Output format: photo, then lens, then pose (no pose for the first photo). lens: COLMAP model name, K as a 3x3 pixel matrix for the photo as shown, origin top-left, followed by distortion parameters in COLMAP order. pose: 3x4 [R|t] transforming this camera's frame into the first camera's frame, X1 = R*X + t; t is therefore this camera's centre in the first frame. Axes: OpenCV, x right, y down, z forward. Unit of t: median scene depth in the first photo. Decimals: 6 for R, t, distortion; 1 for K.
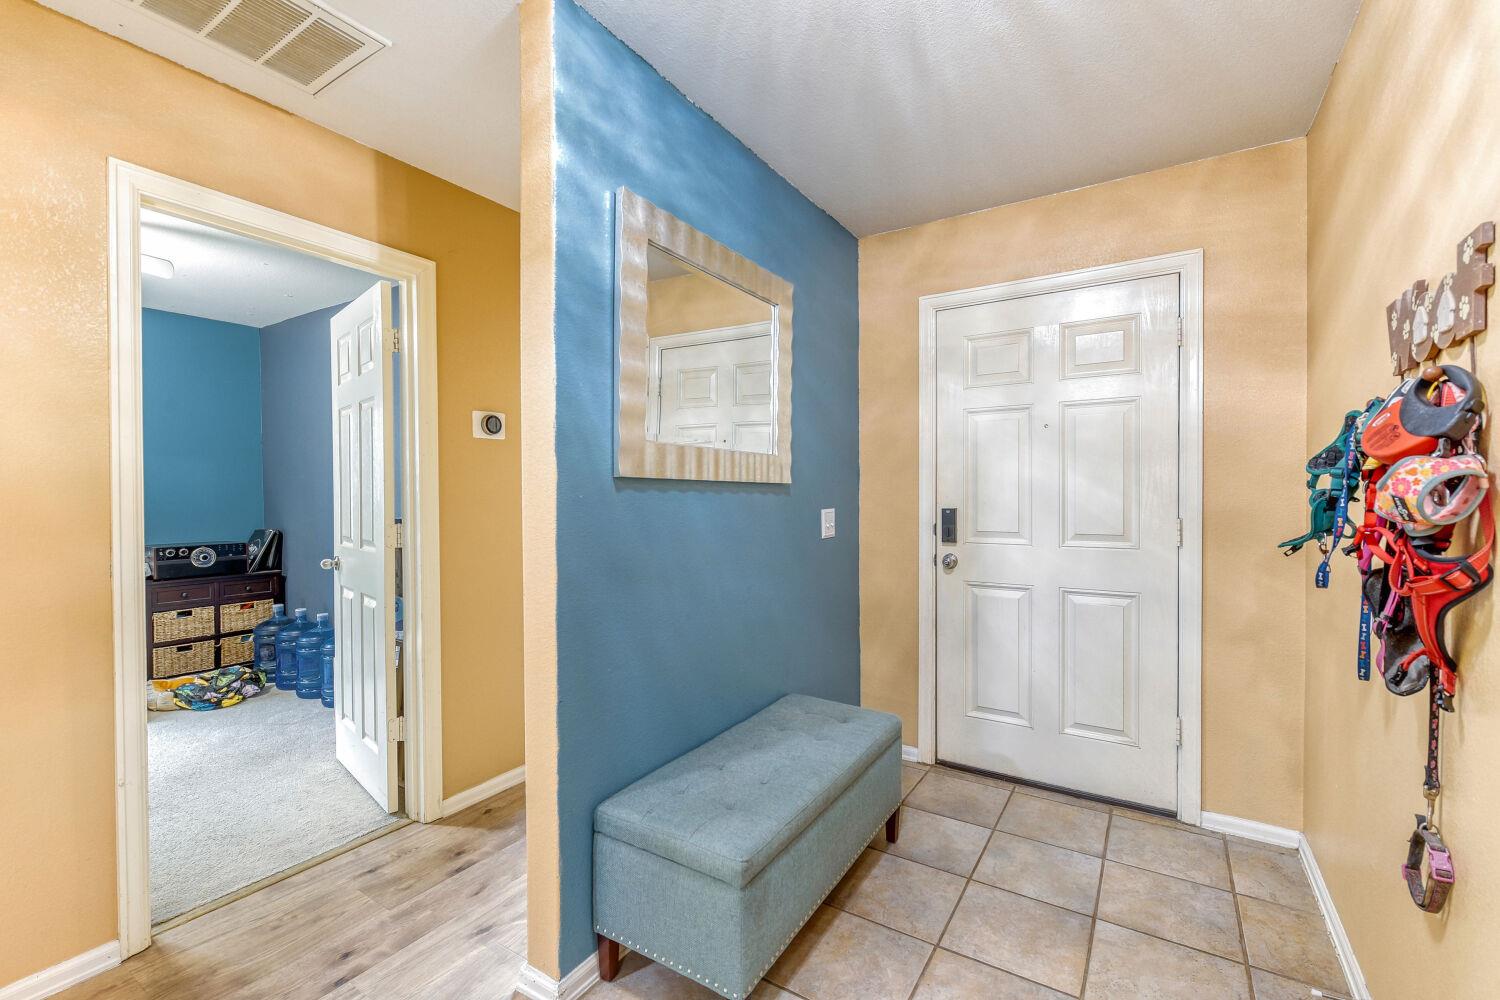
lens RADIAL K [[670.5, 0, 758.6], [0, 670.5, 499.9], [0, 0, 1]] dist [-0.001303, -0.000265]
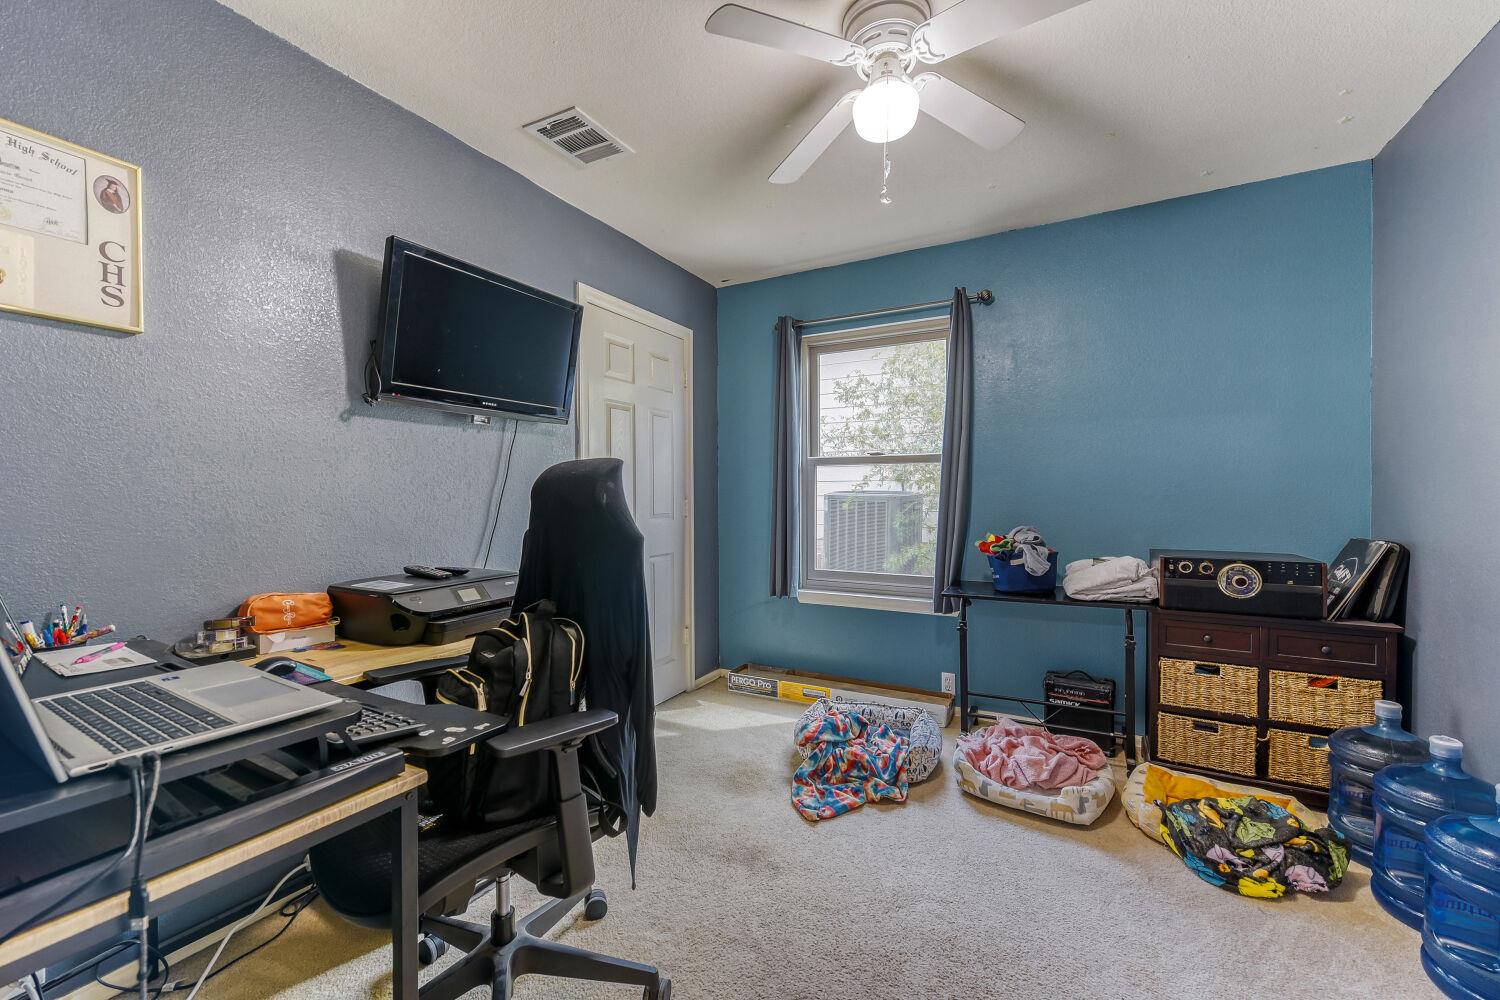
lens RADIAL K [[589.9, 0, 757.6], [0, 589.9, 504.7], [0, 0, 1]] dist [0.010988, -0.004642]
pose [[0.088068, 0.018841, -0.995936, -0.353967], [-0.007961, 0.999802, 0.018210, 0.013784], [0.996083, 0.006325, 0.088200, 0.536219]]
